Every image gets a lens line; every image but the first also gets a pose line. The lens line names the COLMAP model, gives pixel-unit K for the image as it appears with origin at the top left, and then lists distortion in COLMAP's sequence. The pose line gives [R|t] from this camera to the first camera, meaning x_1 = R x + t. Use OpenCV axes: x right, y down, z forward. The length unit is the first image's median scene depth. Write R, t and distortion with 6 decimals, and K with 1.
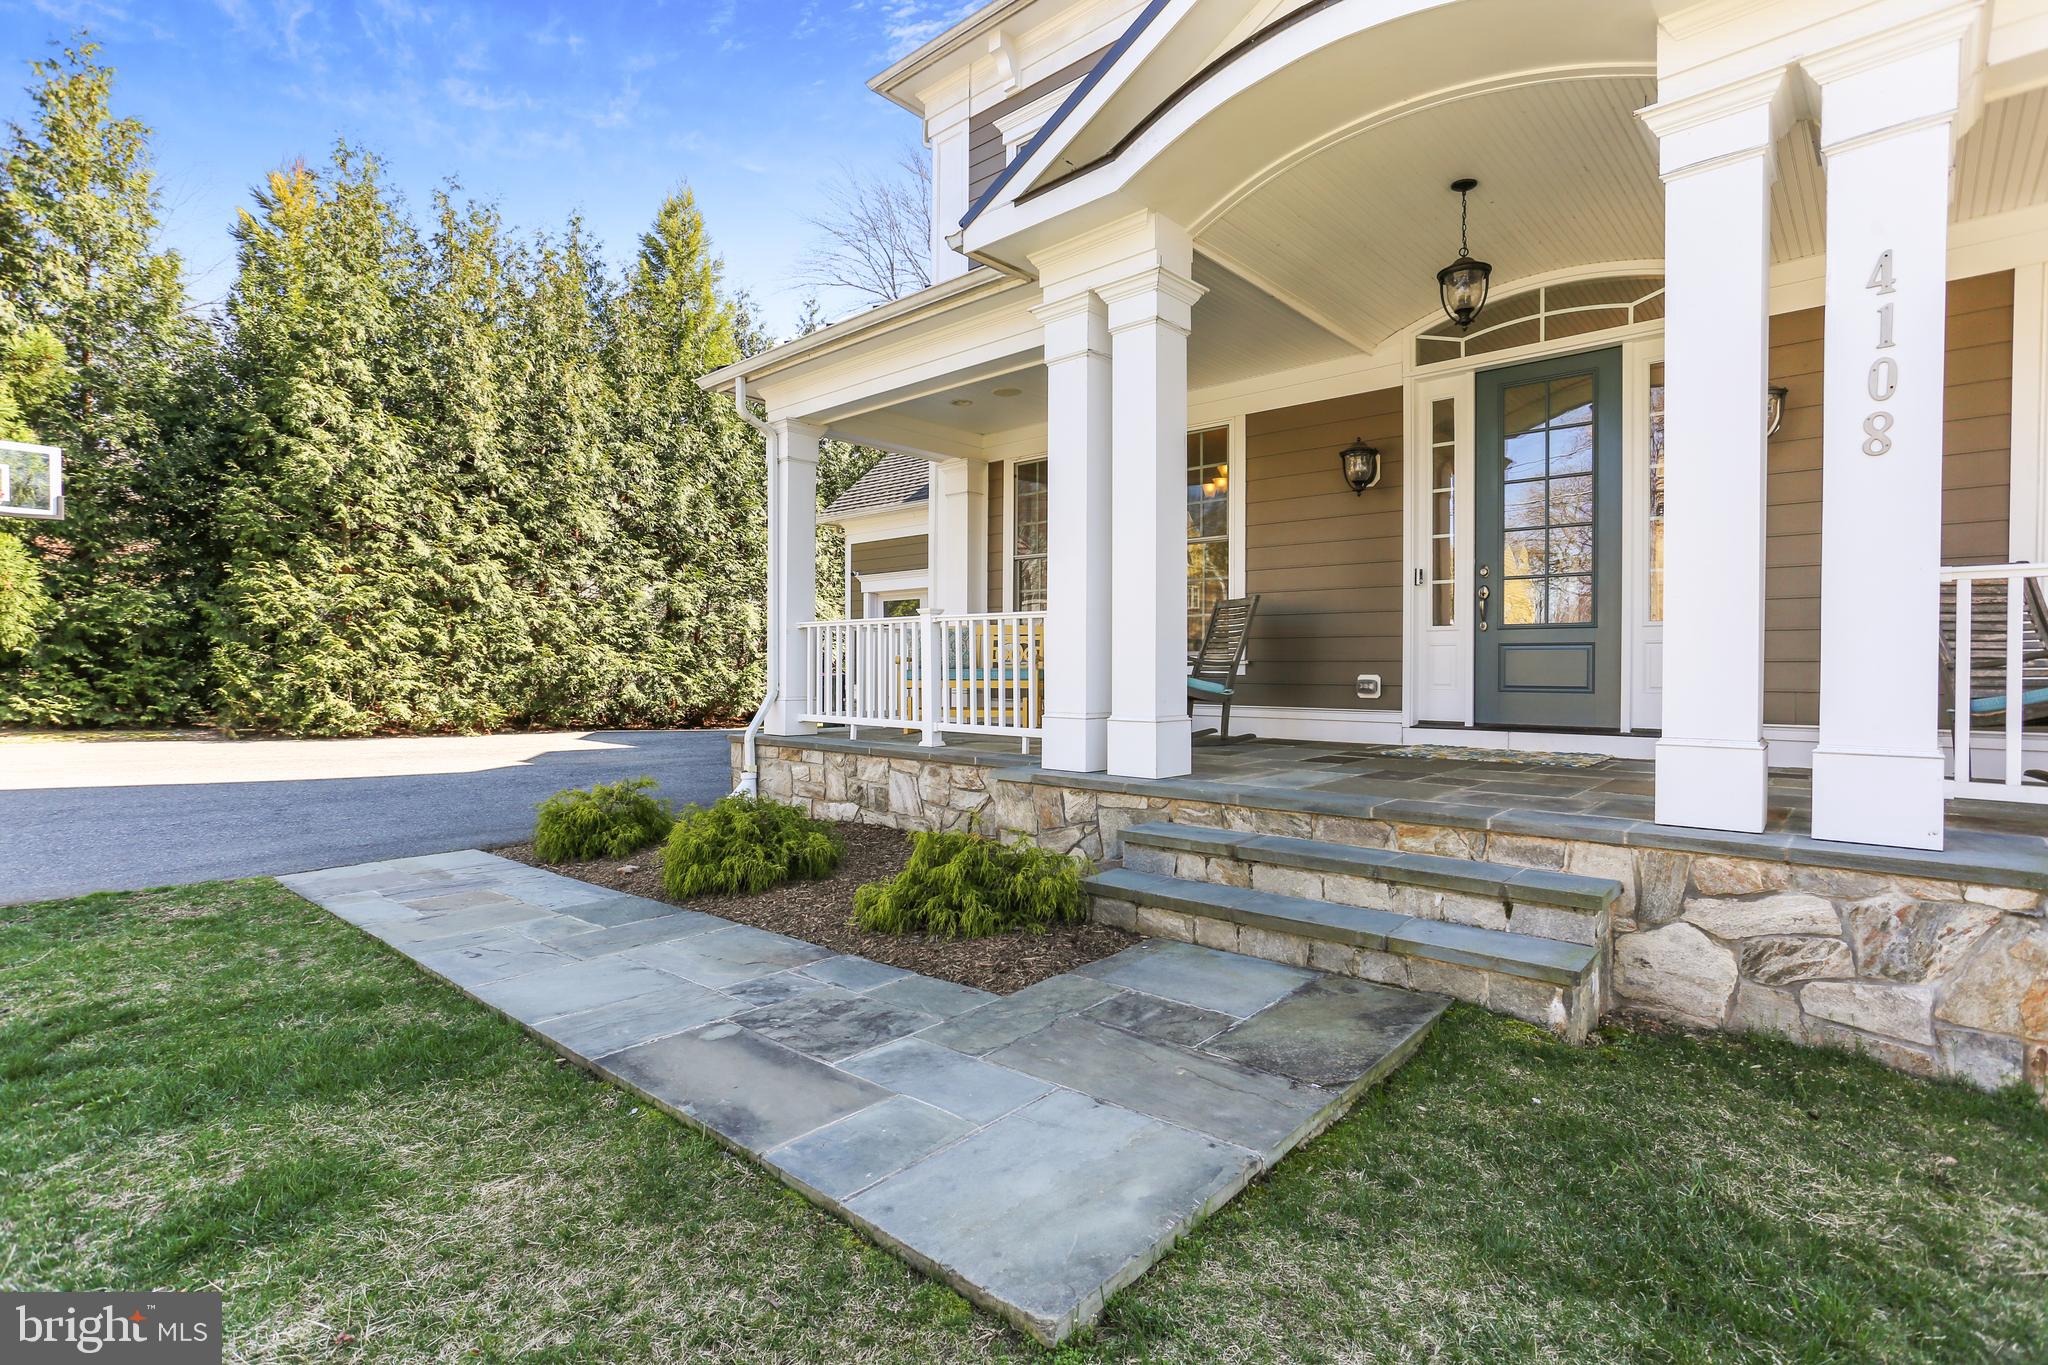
lens RADIAL K [[976.2, 0, 1015.9], [0, 976.2, 679.1], [0, 0, 1]] dist [0.000597, 0.008821]
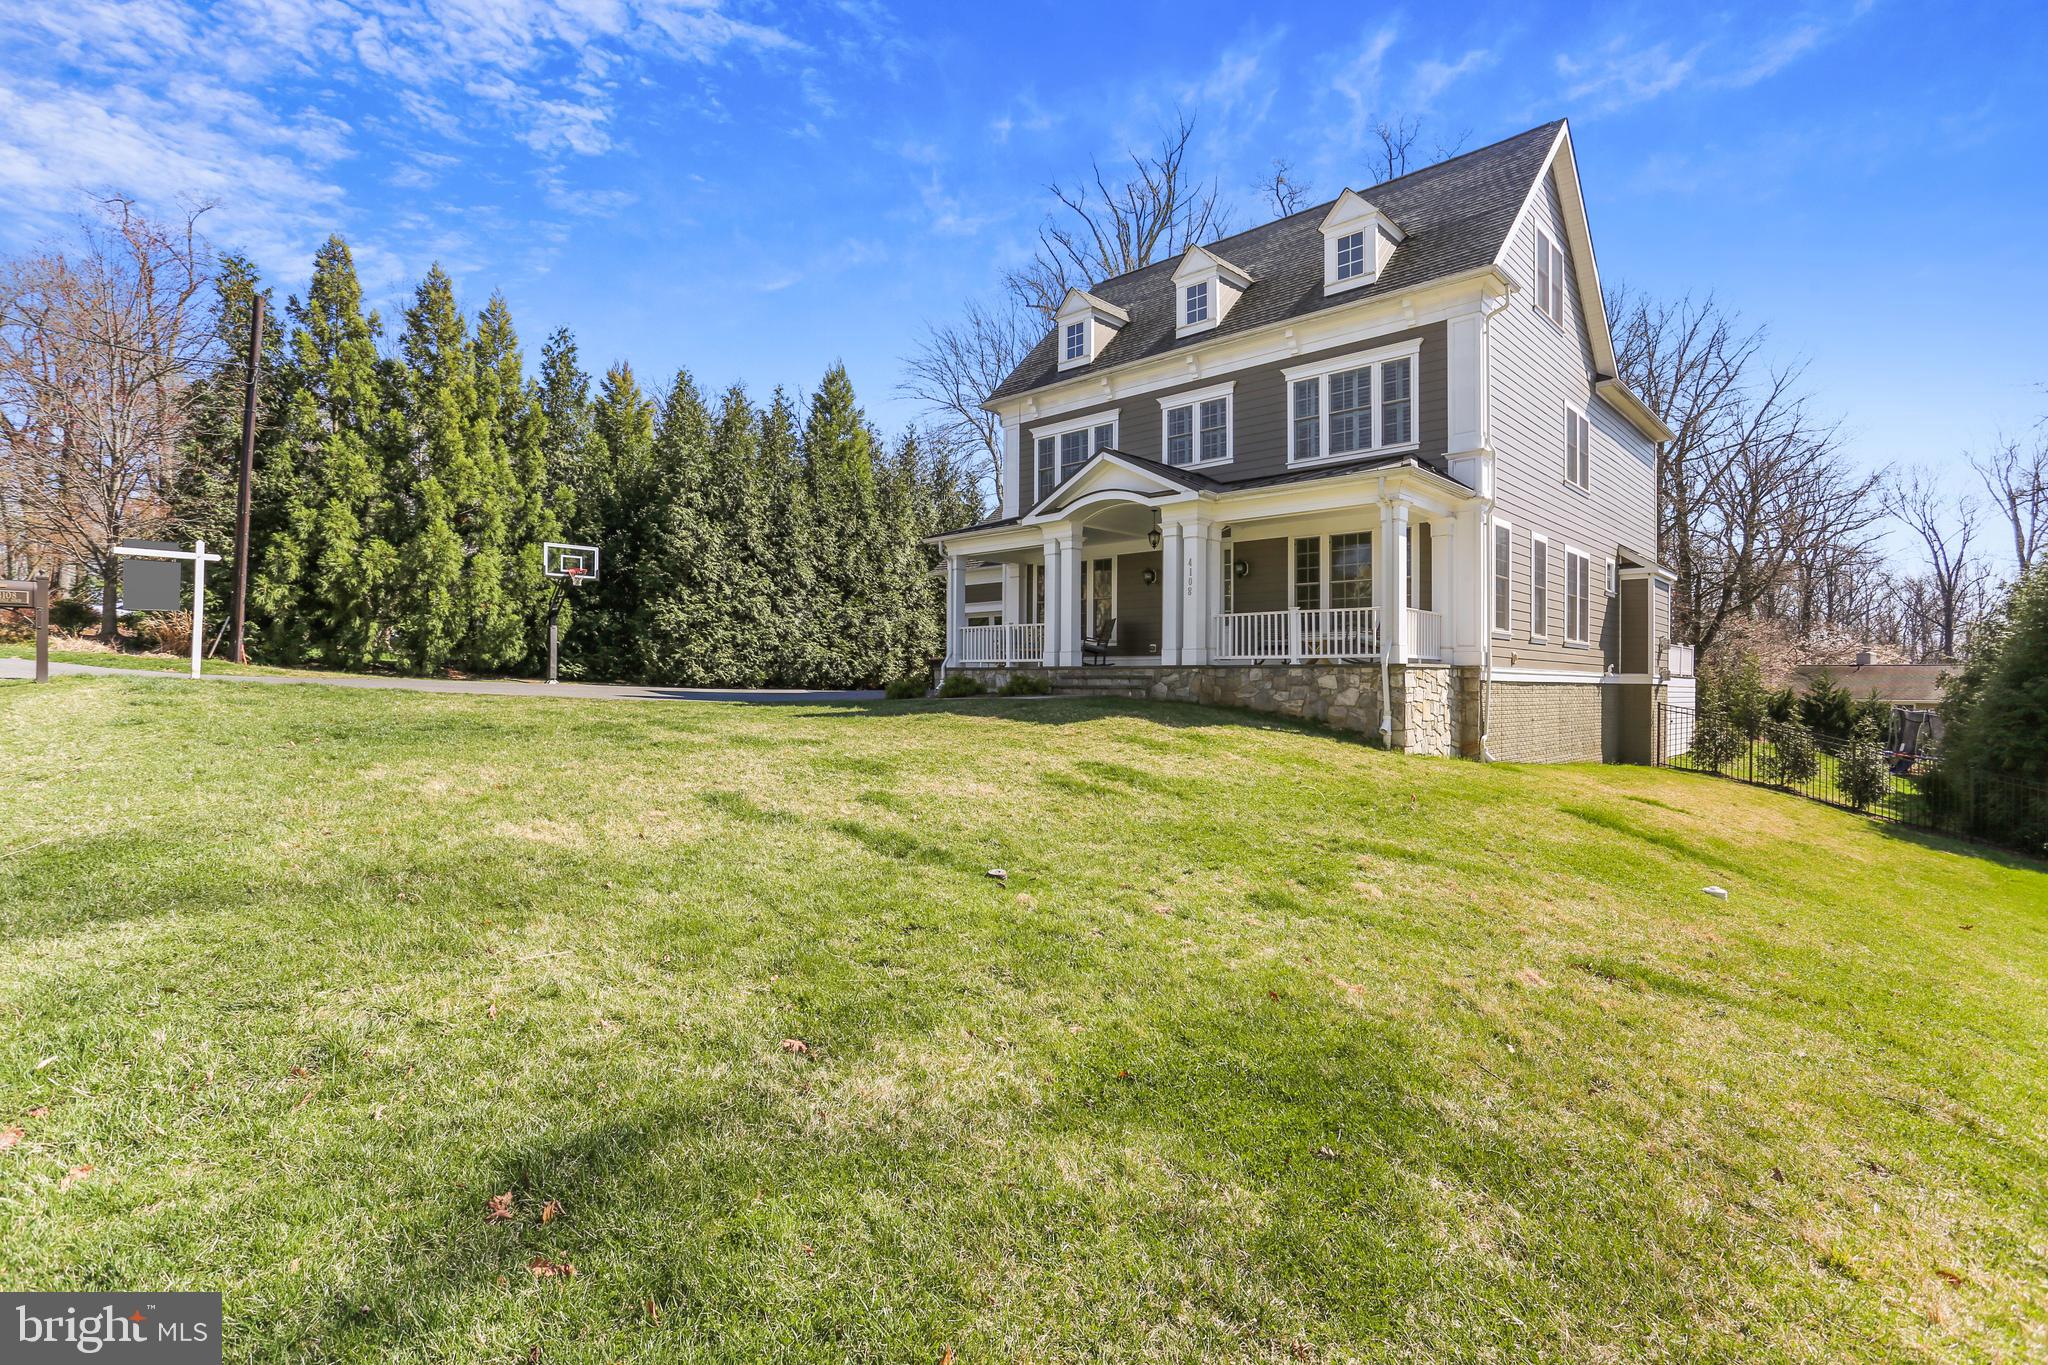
lens RADIAL K [[960.4, 0, 1013.5], [0, 960.4, 683.4], [0, 0, 1]] dist [-0.053161, 0.025453]
pose [[0.999356, 0.004357, -0.035605, 0.021721], [-0.004643, 0.999958, -0.007940, 0.086597], [0.035569, 0.008100, 0.999334, -1.204535]]
